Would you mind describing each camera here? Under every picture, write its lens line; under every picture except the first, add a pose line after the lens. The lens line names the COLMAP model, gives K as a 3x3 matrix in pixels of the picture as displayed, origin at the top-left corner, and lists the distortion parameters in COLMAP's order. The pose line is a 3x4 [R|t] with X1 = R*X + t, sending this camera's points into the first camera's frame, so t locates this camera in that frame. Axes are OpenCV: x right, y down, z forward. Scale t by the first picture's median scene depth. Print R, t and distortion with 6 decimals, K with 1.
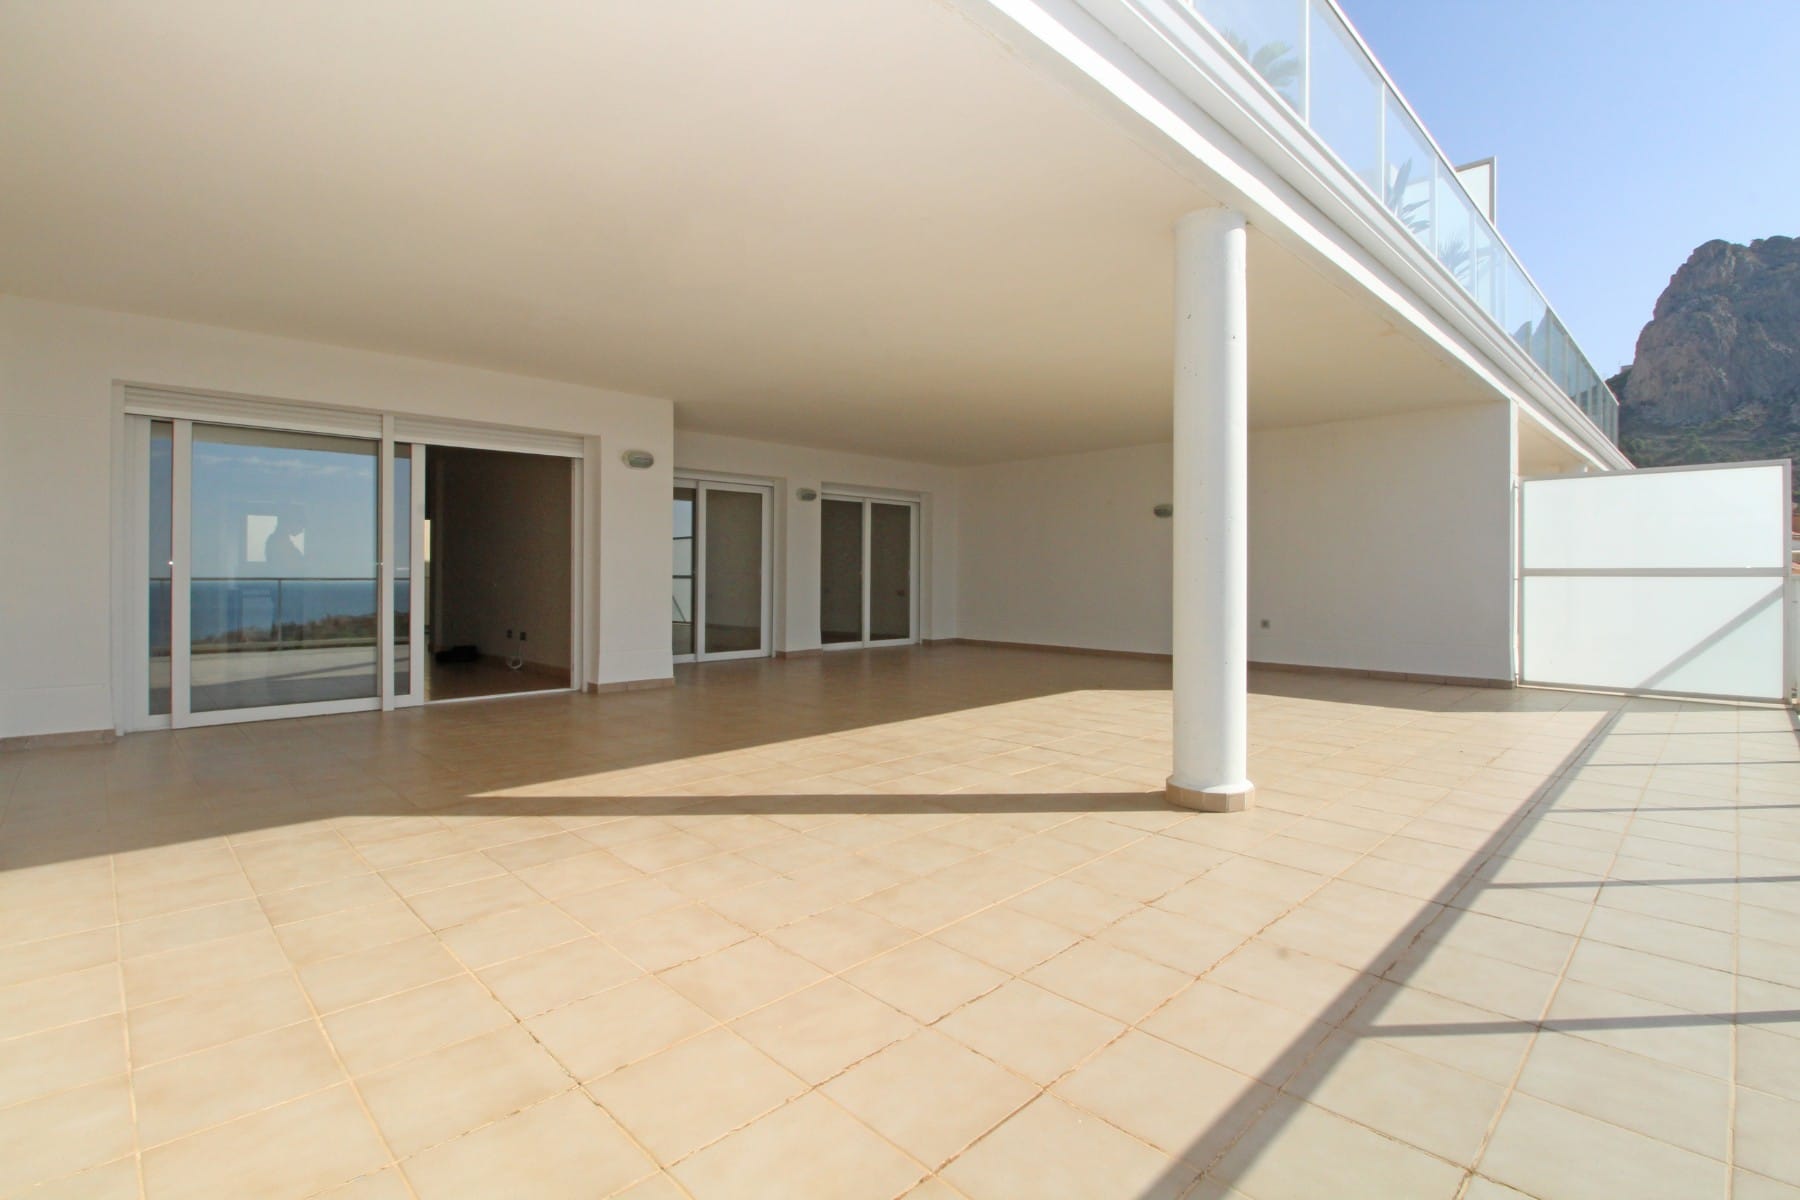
lens RADIAL K [[823.3, 0, 908.9], [0, 823.3, 571.9], [0, 0, 1]] dist [0.000712, 0.000267]
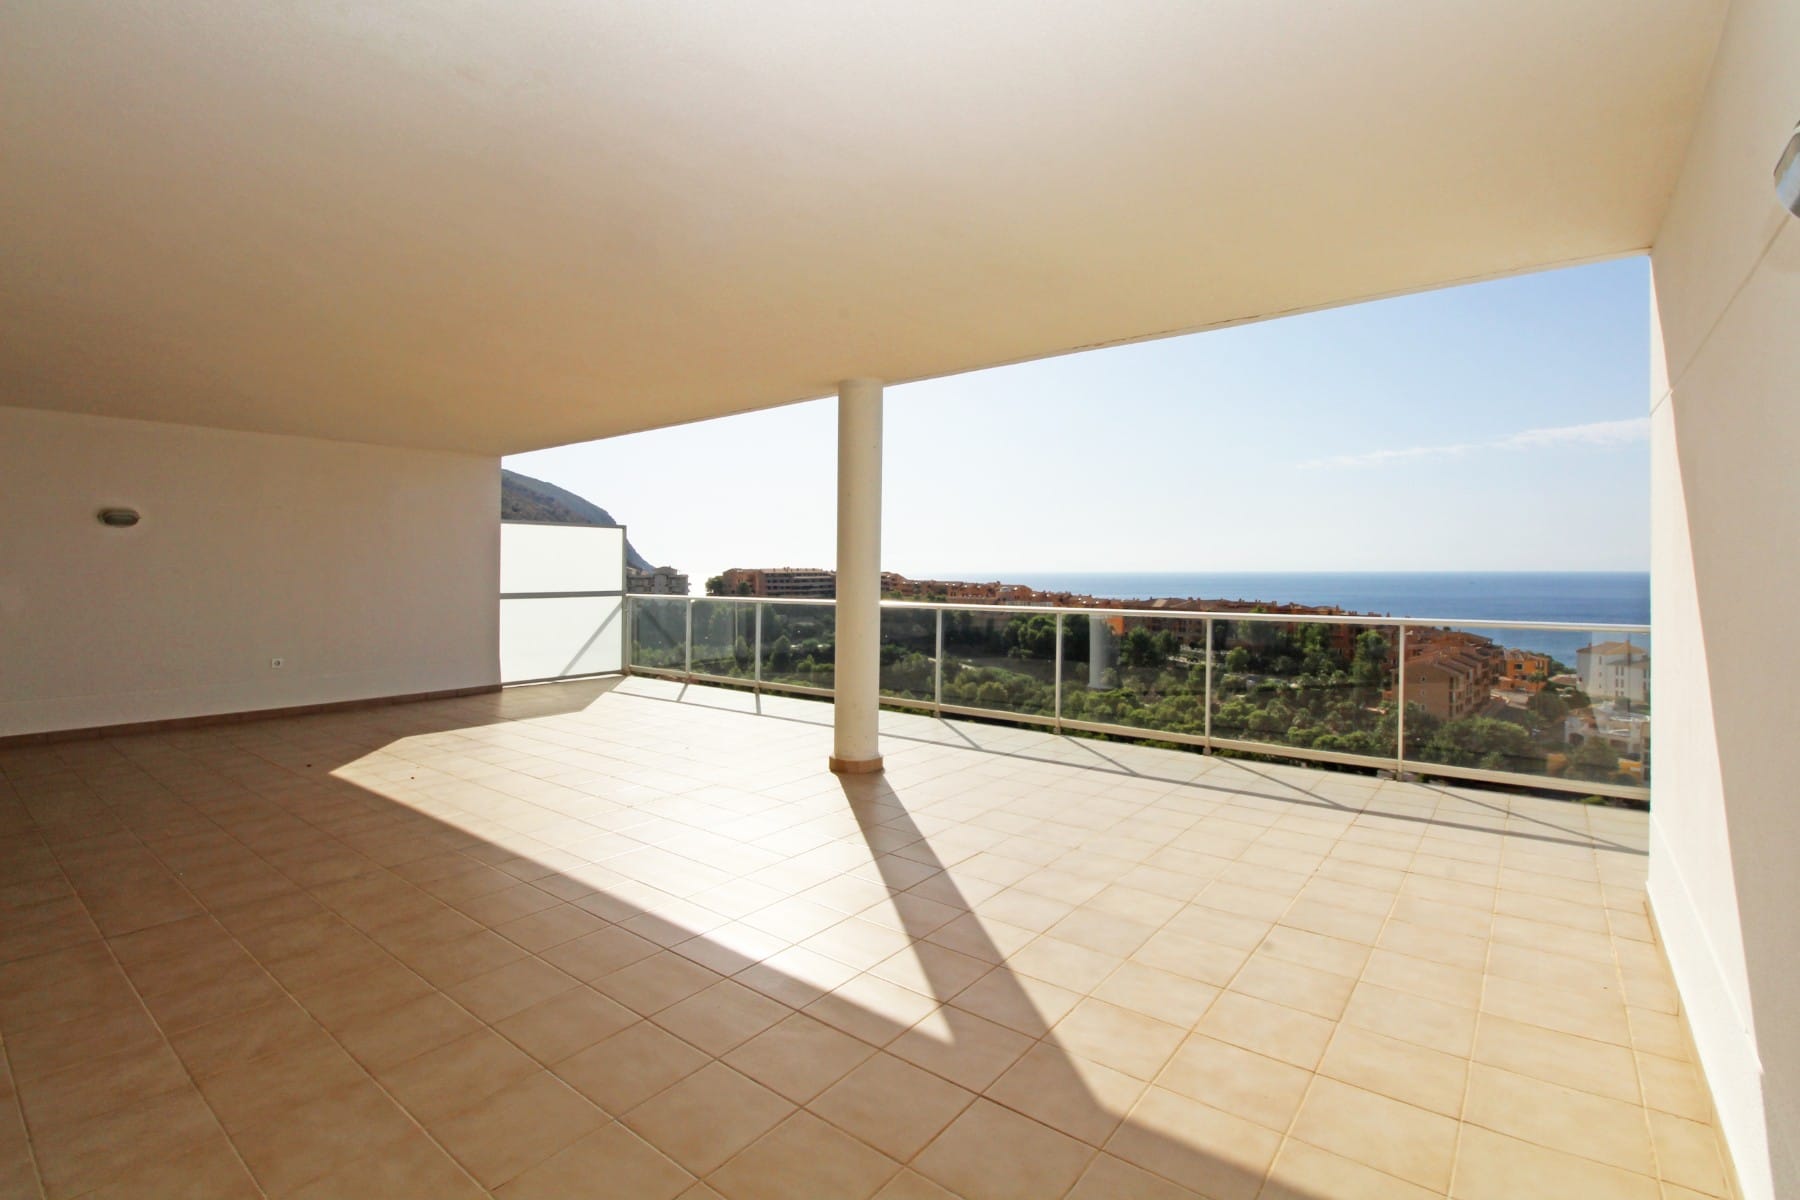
lens RADIAL K [[823.3, 0, 908.9], [0, 823.3, 571.9], [0, 0, 1]] dist [0.000712, 0.000267]
pose [[-0.125196, 0.000720, 0.992132, -0.607765], [-0.002155, 0.999997, -0.000997, -0.039134], [-0.992130, -0.002263, -0.125194, 0.589011]]
